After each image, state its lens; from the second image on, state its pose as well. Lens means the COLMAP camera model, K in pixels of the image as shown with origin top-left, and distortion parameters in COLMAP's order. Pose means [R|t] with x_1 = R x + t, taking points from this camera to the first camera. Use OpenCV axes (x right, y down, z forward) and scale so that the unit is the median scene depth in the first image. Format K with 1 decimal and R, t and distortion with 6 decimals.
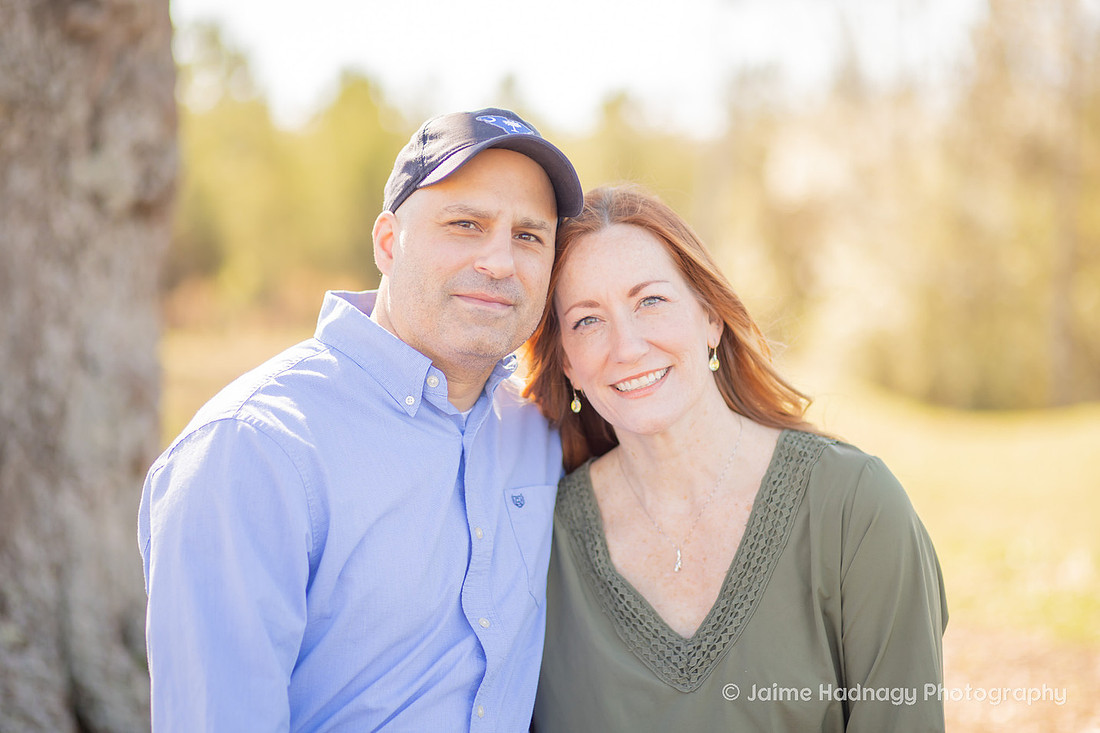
lens RADIAL K [[2653.2, 0, 550.6], [0, 2653.2, 420.8], [0, 0, 1]] dist [-0.004798, 0.470070]
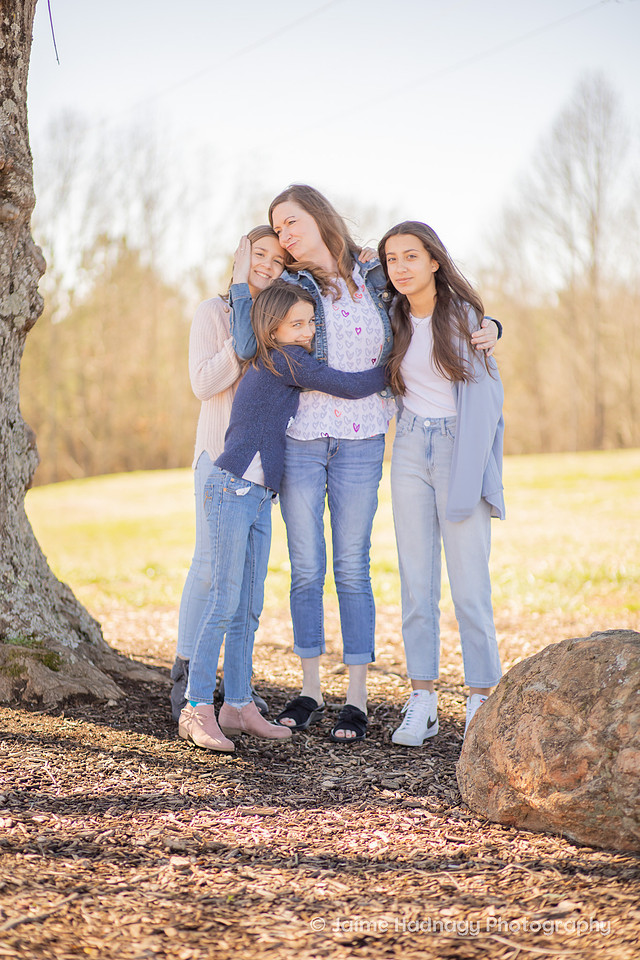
lens RADIAL K [[2379.7, 0, 318.8], [0, 2379.7, 417.7], [0, 0, 1]] dist [-0.041335, -1.486778]
pose [[0.907750, -0.047181, 0.416850, -0.620614], [0.065178, 0.997451, -0.029038, 0.031063], [-0.414417, 0.053529, 0.908511, -0.408288]]
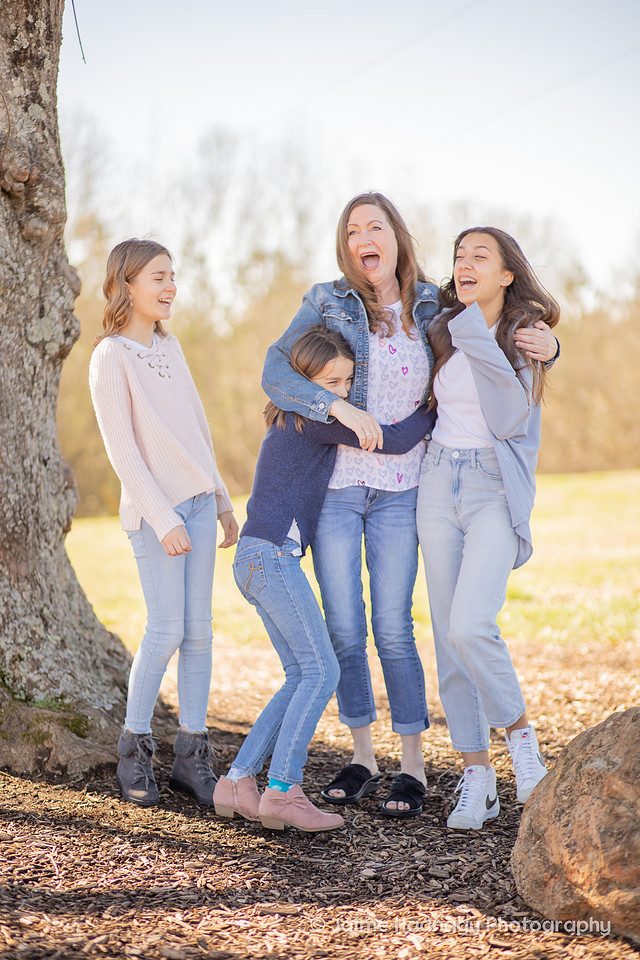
lens RADIAL K [[2379.7, 0, 318.8], [0, 2379.7, 417.7], [0, 0, 1]] dist [-0.041335, -1.486778]
pose [[0.933912, -0.064595, 0.351618, -0.504040], [0.083749, 0.995703, -0.039522, 0.021222], [-0.347554, 0.066357, 0.935309, -0.297888]]
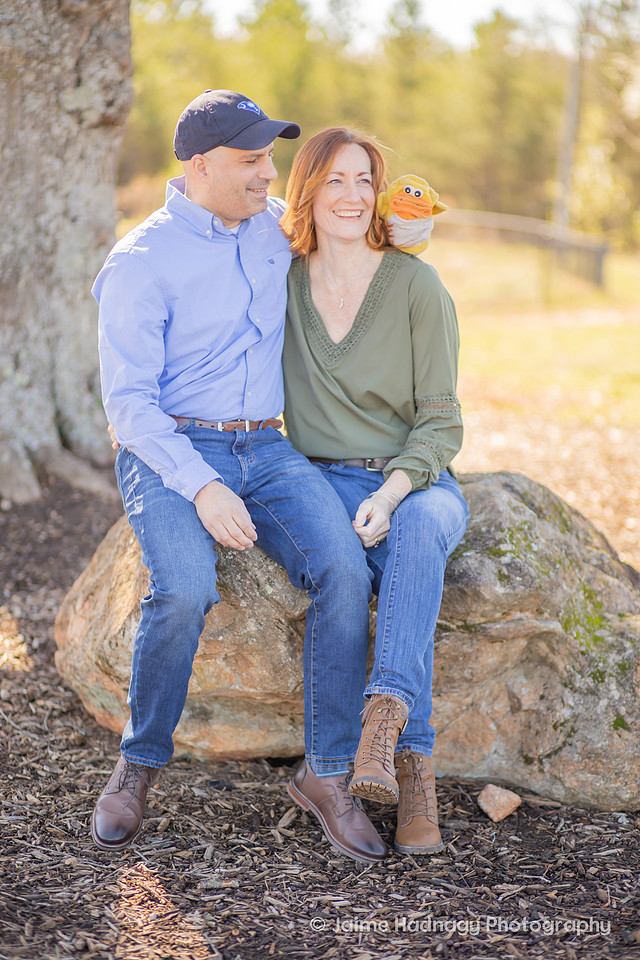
lens RADIAL K [[2409.6, 0, 287.3], [0, 2409.6, 480.6], [0, 0, 1]] dist [-0.032712, -1.504588]
pose [[0.996079, 0.031652, -0.082608, 0.084832], [-0.025445, 0.996849, 0.075134, 0.025425], [0.084725, -0.072738, 0.993746, -0.466697]]
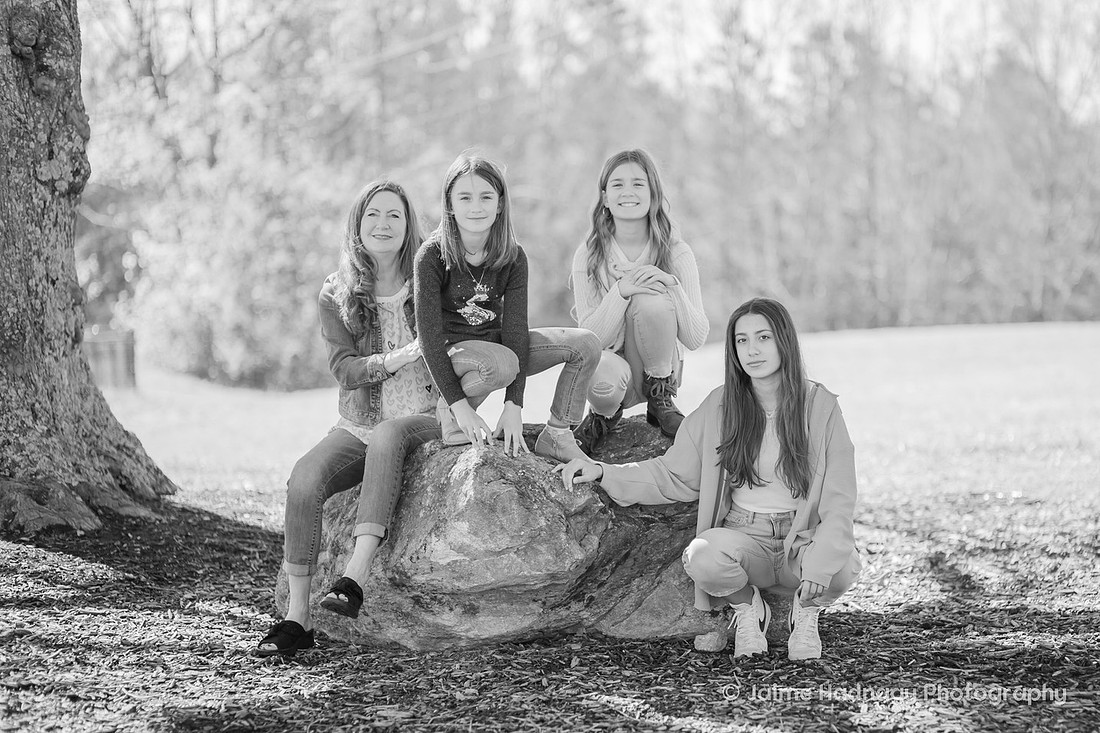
lens RADIAL K [[3231.3, 0, 550.0], [0, 3231.3, 366.5], [0, 0, 1]] dist [-0.025260, -2.563155]
pose [[0.973602, -0.062152, 0.219628, -0.330331], [0.066230, 0.997741, -0.011246, 0.082678], [-0.218432, 0.025495, 0.975519, -1.159034]]
